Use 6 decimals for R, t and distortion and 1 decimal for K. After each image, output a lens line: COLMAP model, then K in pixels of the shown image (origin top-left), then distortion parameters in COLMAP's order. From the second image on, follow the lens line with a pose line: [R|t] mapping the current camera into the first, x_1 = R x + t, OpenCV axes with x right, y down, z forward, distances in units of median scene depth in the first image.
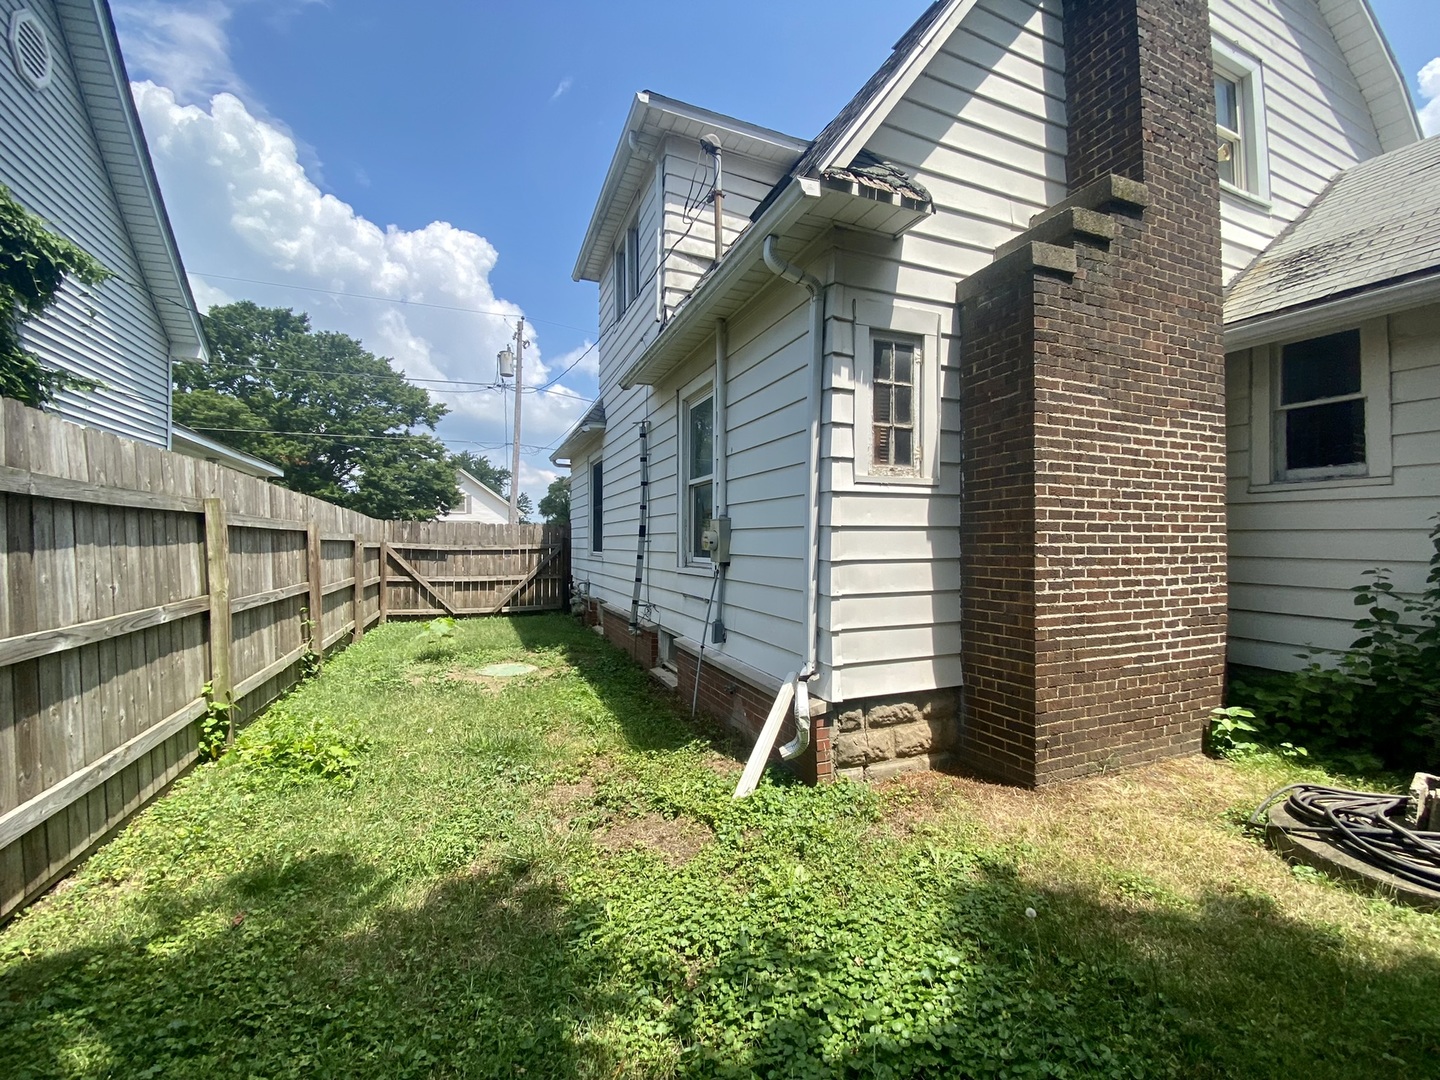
lens RADIAL K [[585.4, 0, 723.5], [0, 585.4, 547.2], [0, 0, 1]] dist [0.000934, -0.000025]
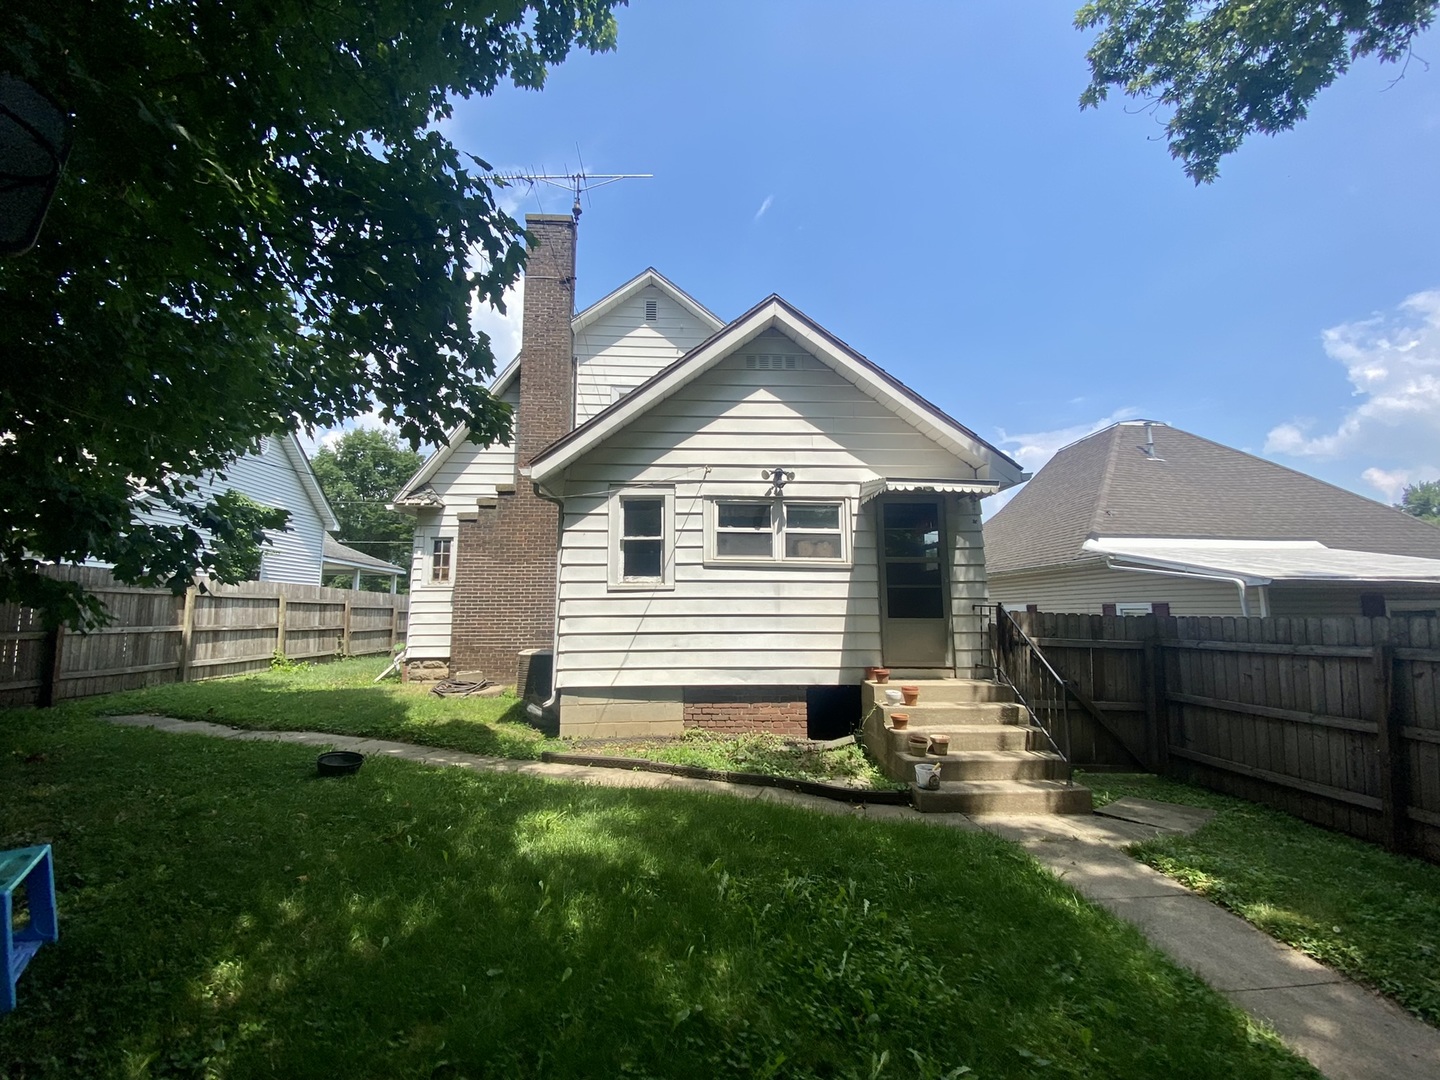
lens RADIAL K [[585.4, 0, 714.8], [0, 585.4, 538.8], [0, 0, 1]] dist [0.000934, -0.000025]
pose [[0.941268, -0.042987, -0.334912, 2.719873], [-0.002542, 0.990933, -0.134332, 0.049353], [0.337650, 0.127293, 0.932625, -1.403039]]
